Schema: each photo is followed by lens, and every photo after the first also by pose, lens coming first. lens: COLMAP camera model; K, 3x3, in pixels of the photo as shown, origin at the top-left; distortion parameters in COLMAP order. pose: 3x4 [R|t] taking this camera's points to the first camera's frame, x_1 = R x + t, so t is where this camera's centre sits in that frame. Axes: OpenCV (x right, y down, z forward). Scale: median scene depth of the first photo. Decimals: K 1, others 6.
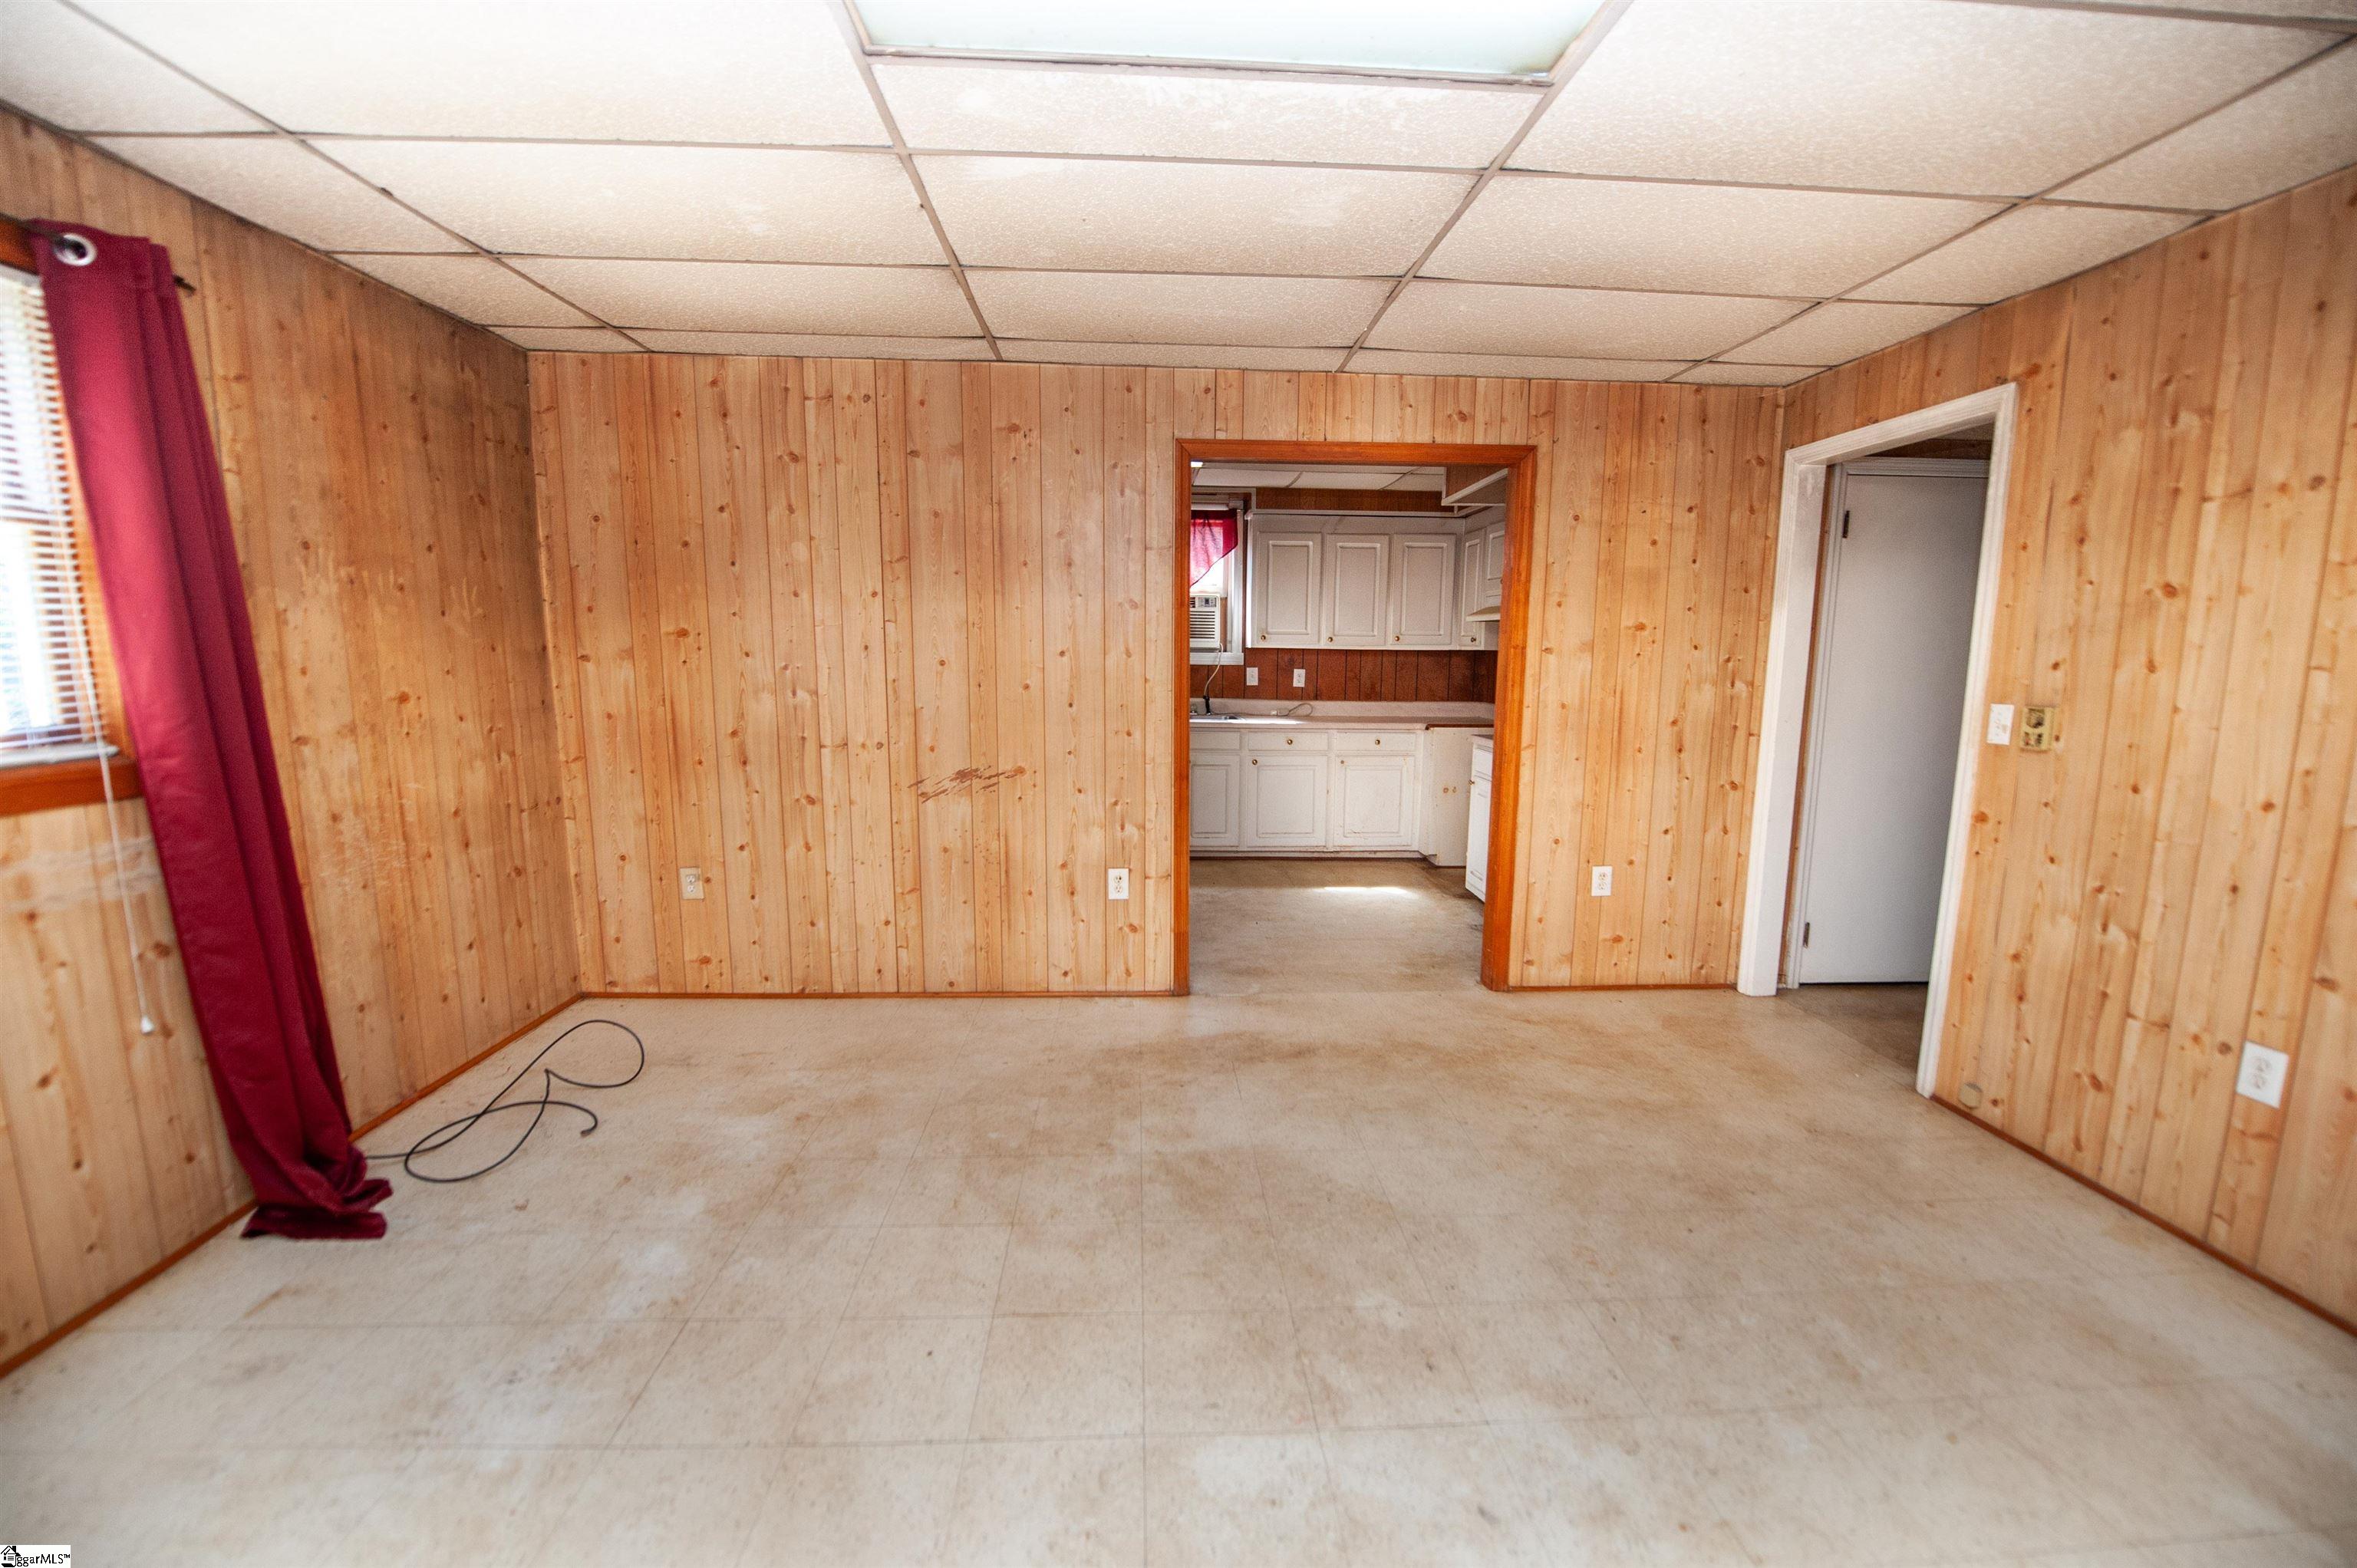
lens RADIAL K [[943.3, 0, 1185.4], [0, 943.3, 792.4], [0, 0, 1]] dist [-0.022461, -0.001436]
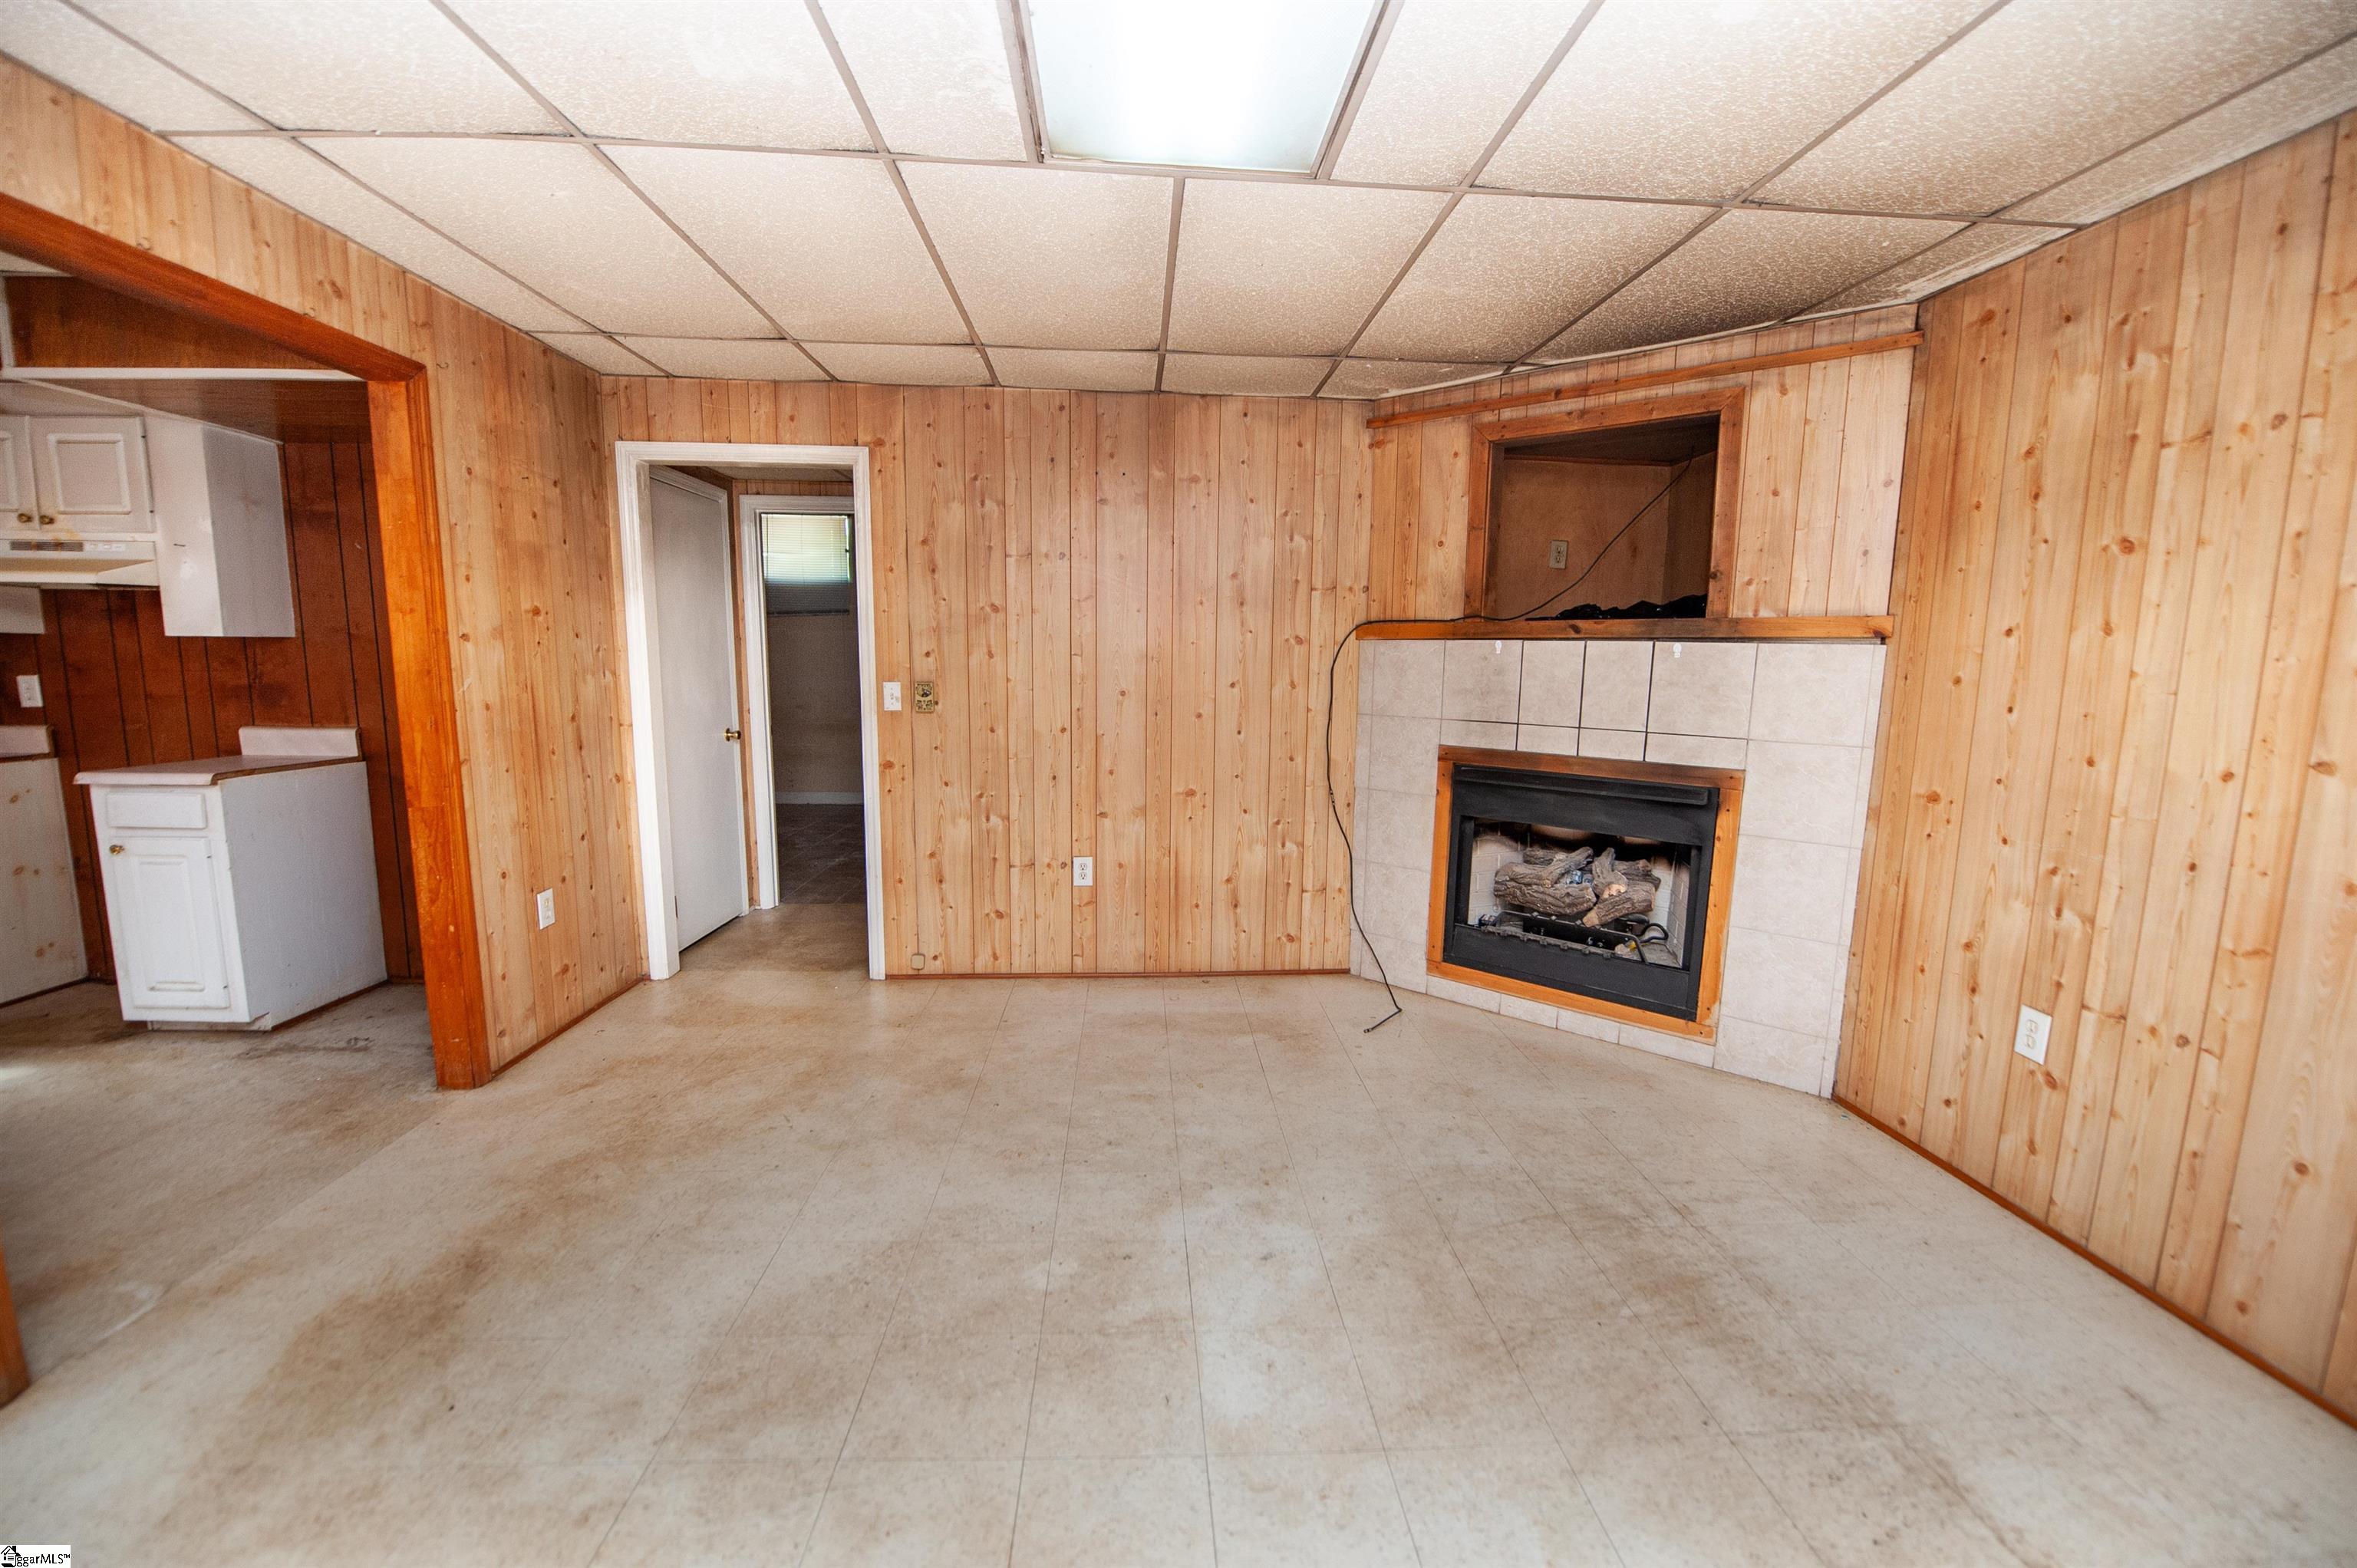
lens RADIAL K [[943.3, 0, 1200.9], [0, 943.3, 792.4], [0, 0, 1]] dist [-0.022461, -0.001436]
pose [[-0.013393, -0.145248, 0.989305, -0.578735], [0.130064, 0.980734, 0.145751, -0.082373], [-0.991415, 0.130625, 0.005756, 0.583046]]
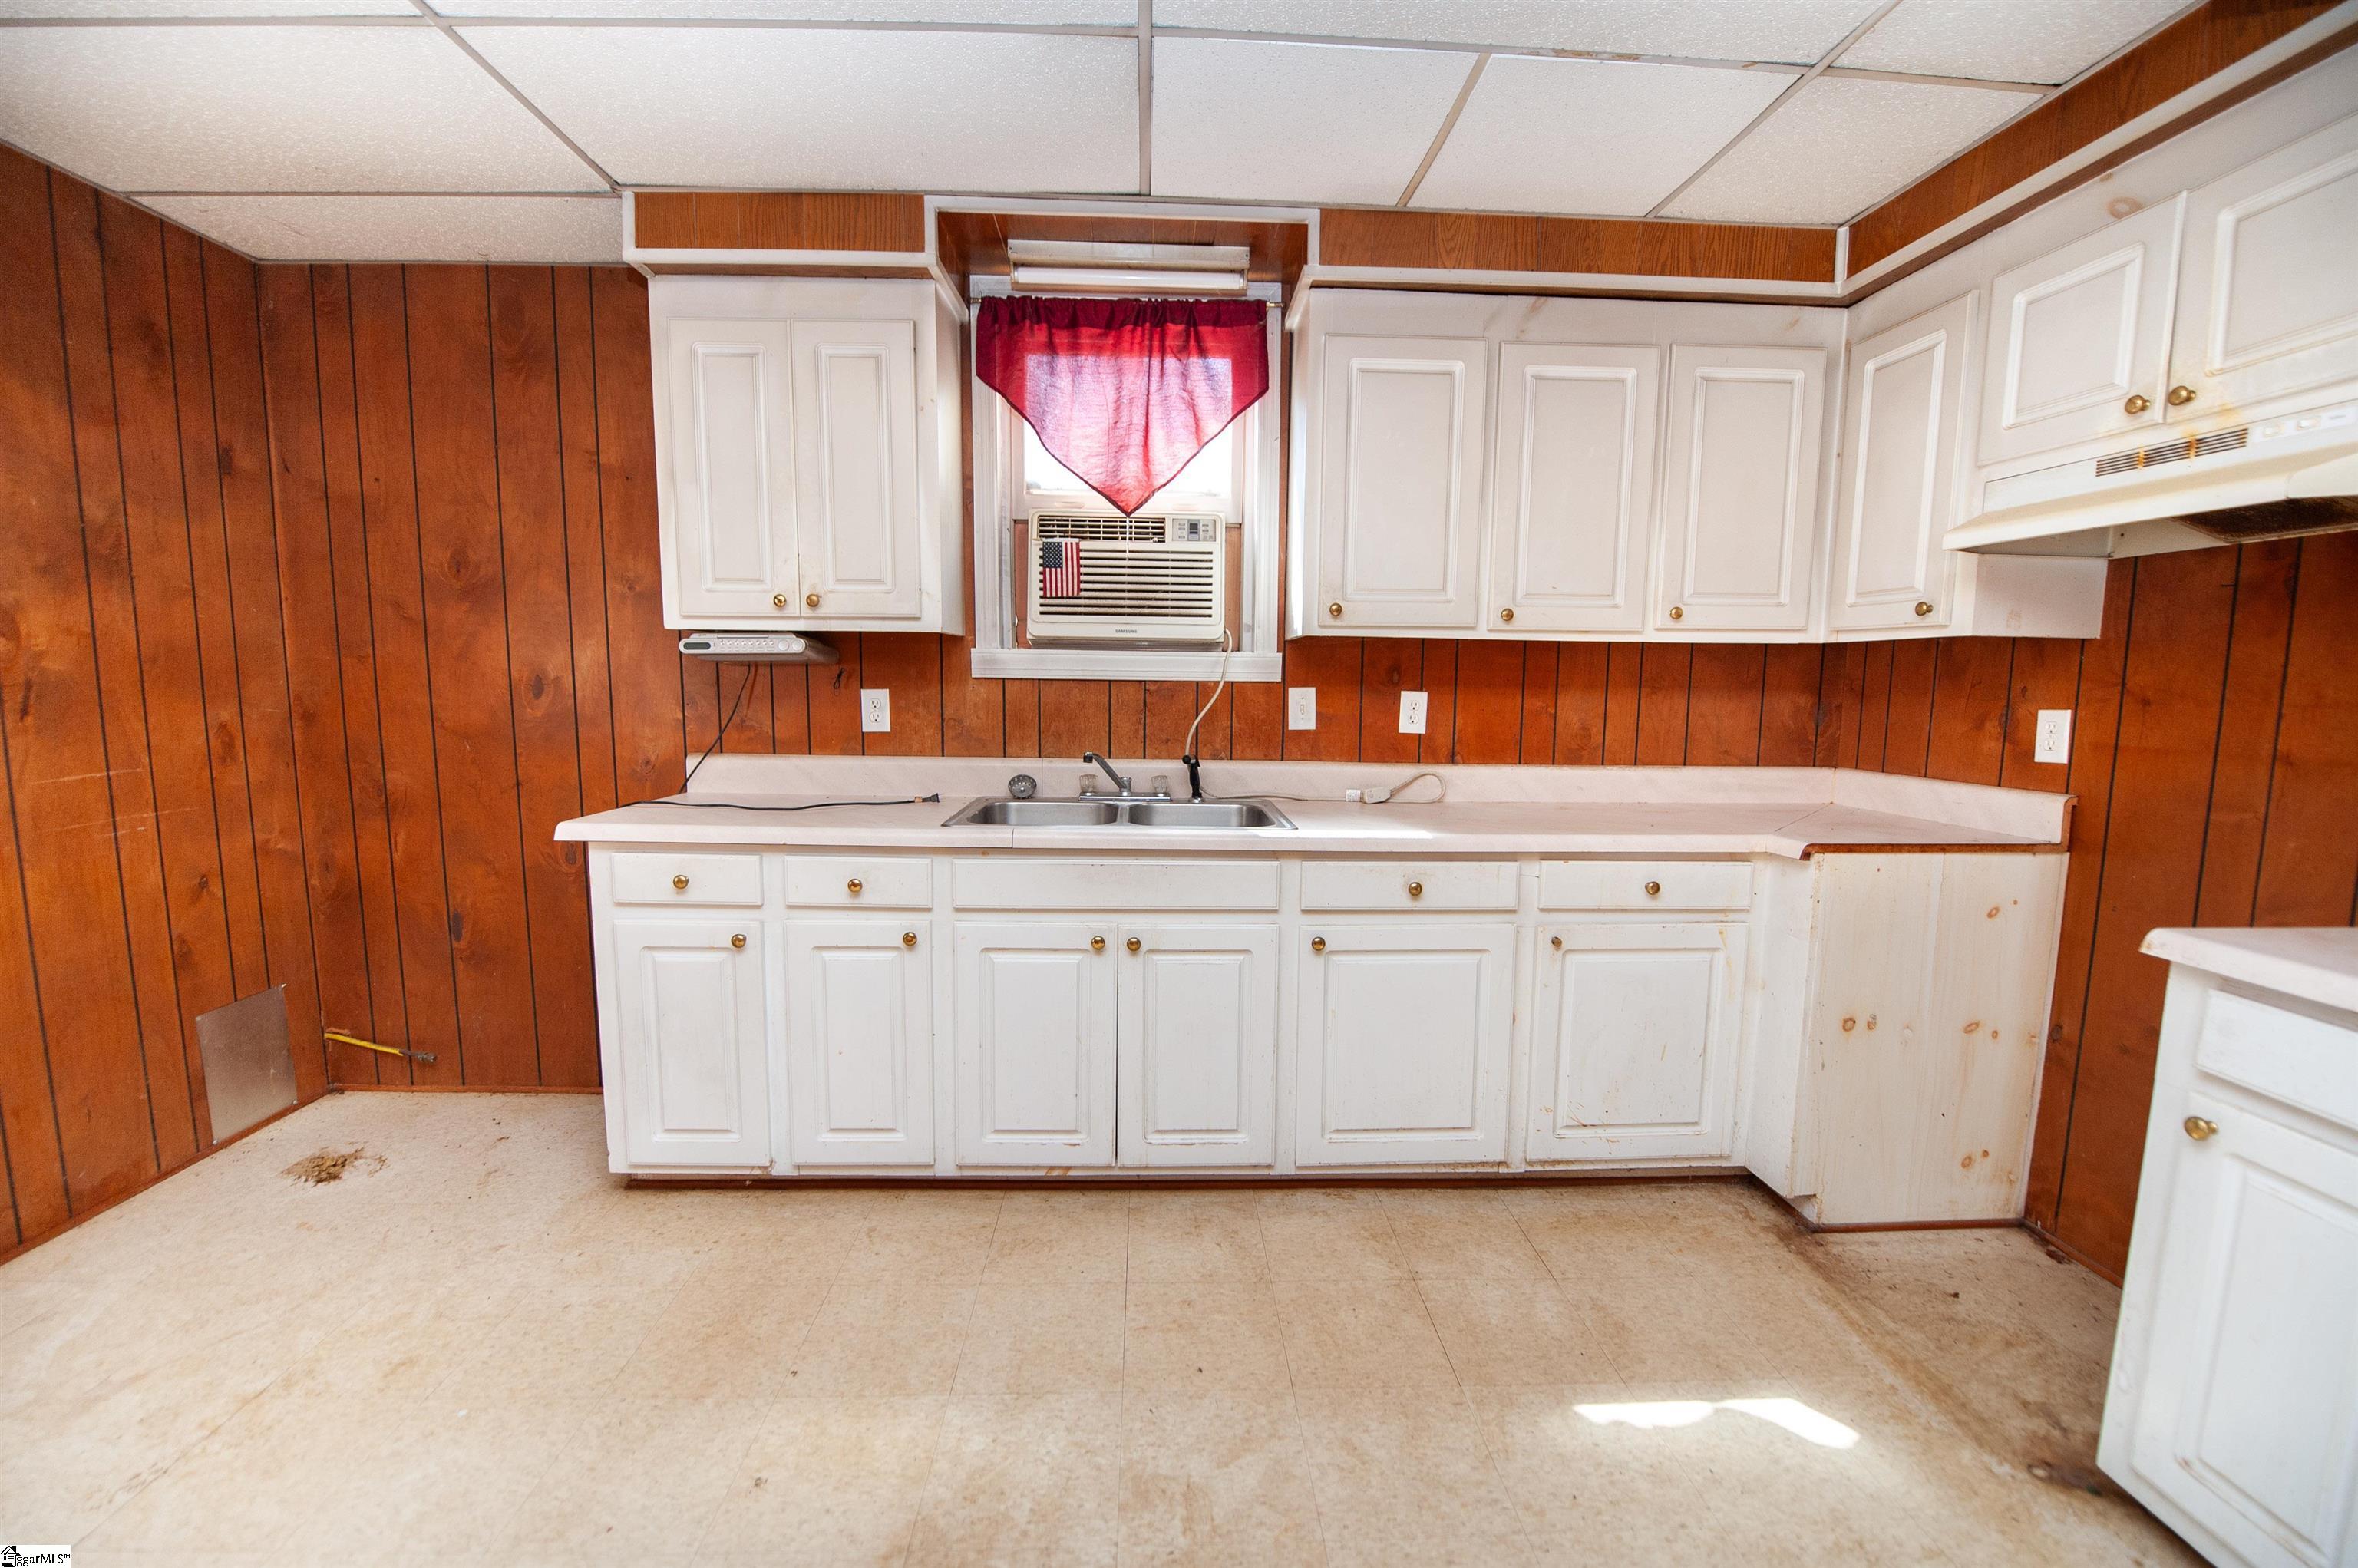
lens RADIAL K [[943.8, 0, 1185.3], [0, 943.8, 790.0], [0, 0, 1]] dist [-0.022461, -0.001436]
pose [[0.999729, 0.002943, -0.023102, 0.073830], [-0.003773, 0.999347, -0.035935, -0.185444], [0.022981, 0.036012, 0.999087, 1.502318]]
